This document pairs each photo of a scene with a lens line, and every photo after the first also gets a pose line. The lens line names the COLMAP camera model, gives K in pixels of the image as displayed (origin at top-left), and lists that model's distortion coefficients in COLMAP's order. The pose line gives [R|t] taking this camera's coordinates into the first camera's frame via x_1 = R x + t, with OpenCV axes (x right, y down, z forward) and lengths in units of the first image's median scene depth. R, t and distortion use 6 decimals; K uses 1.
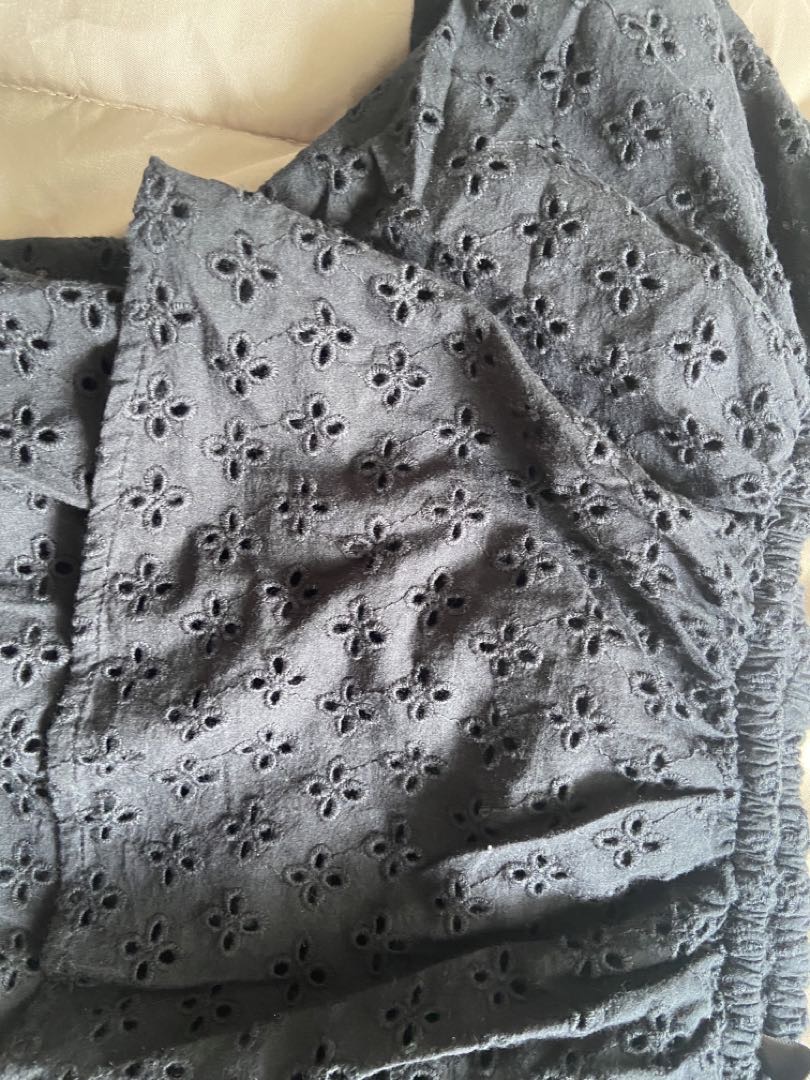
lens RADIAL K [[839.7, 0, 407.2], [0, 839.7, 535.7], [0, 0, 1]] dist [0.123625, -0.182310]
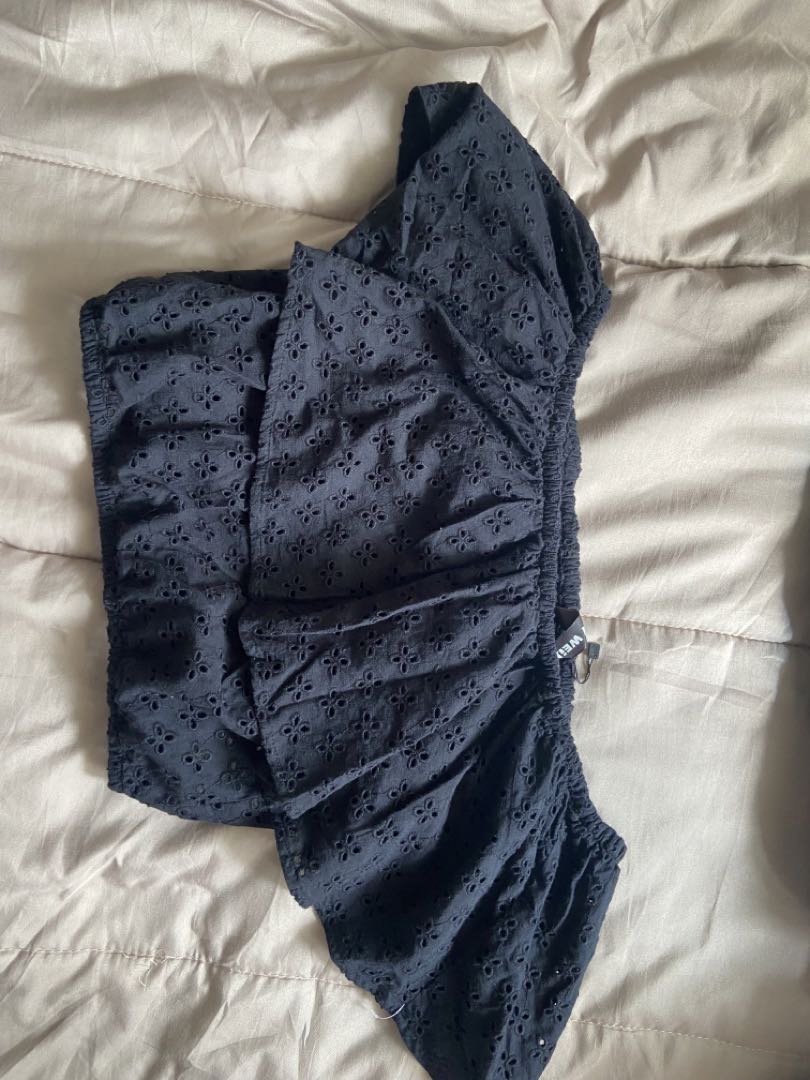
lens RADIAL K [[830.0, 0, 405.8], [0, 830.0, 527.4], [0, 0, 1]] dist [0.125802, -0.186586]
pose [[0.999098, -0.027998, 0.031928, -0.075640], [0.027151, 0.999275, 0.026673, 0.293837], [-0.032652, -0.025782, 0.999134, -1.313381]]
